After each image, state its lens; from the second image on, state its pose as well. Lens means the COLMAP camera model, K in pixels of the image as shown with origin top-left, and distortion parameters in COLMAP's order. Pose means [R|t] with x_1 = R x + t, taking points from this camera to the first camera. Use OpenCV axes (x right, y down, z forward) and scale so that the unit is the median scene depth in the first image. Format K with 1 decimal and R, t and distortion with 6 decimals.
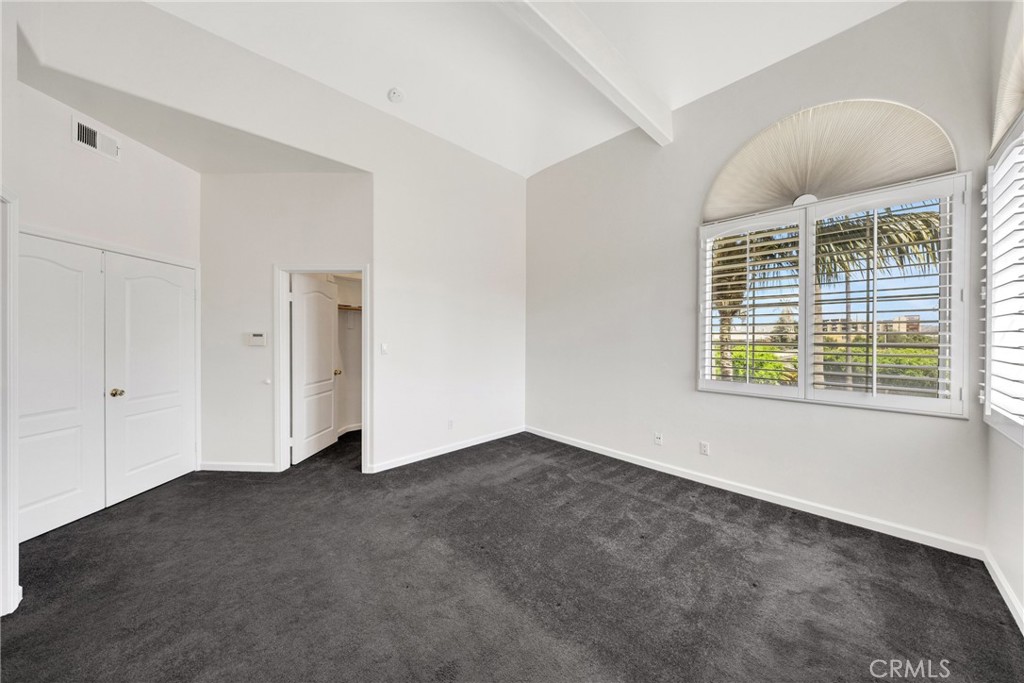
lens RADIAL K [[338.8, 0, 506.5], [0, 338.8, 335.7], [0, 0, 1]] dist [-0.000516, -0.000149]
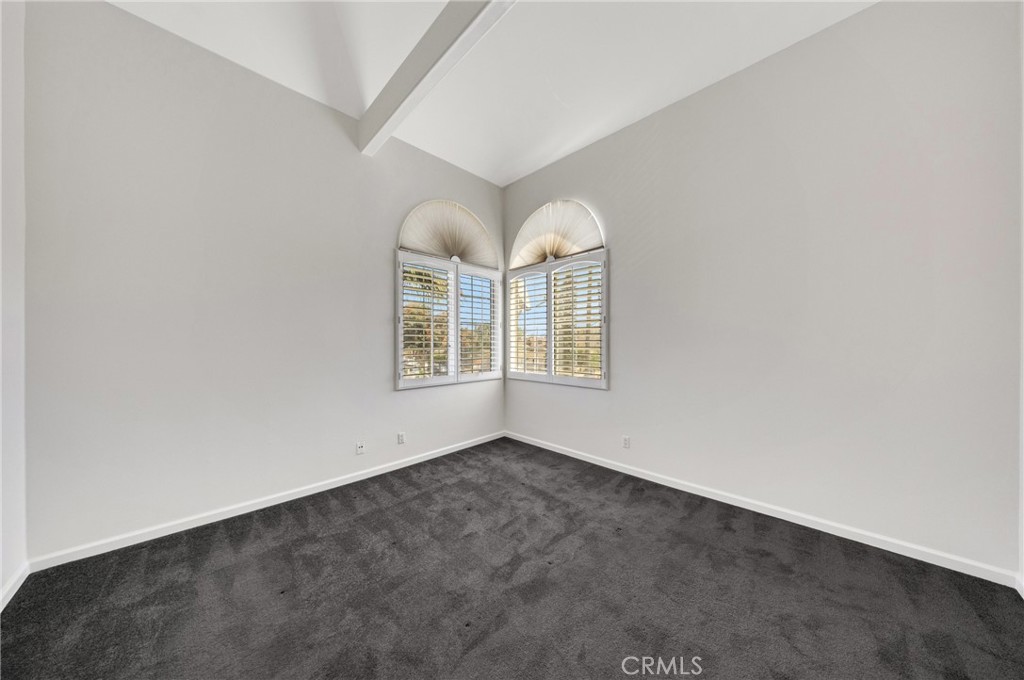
lens RADIAL K [[329.2, 0, 516.7], [0, 329.2, 337.8], [0, 0, 1]] dist [0.000671, -0.000007]
pose [[-0.049815, 0.004871, 0.998747, -0.581282], [-0.001700, 0.999986, -0.004962, -0.013705], [-0.998757, -0.001946, -0.049806, 0.646489]]
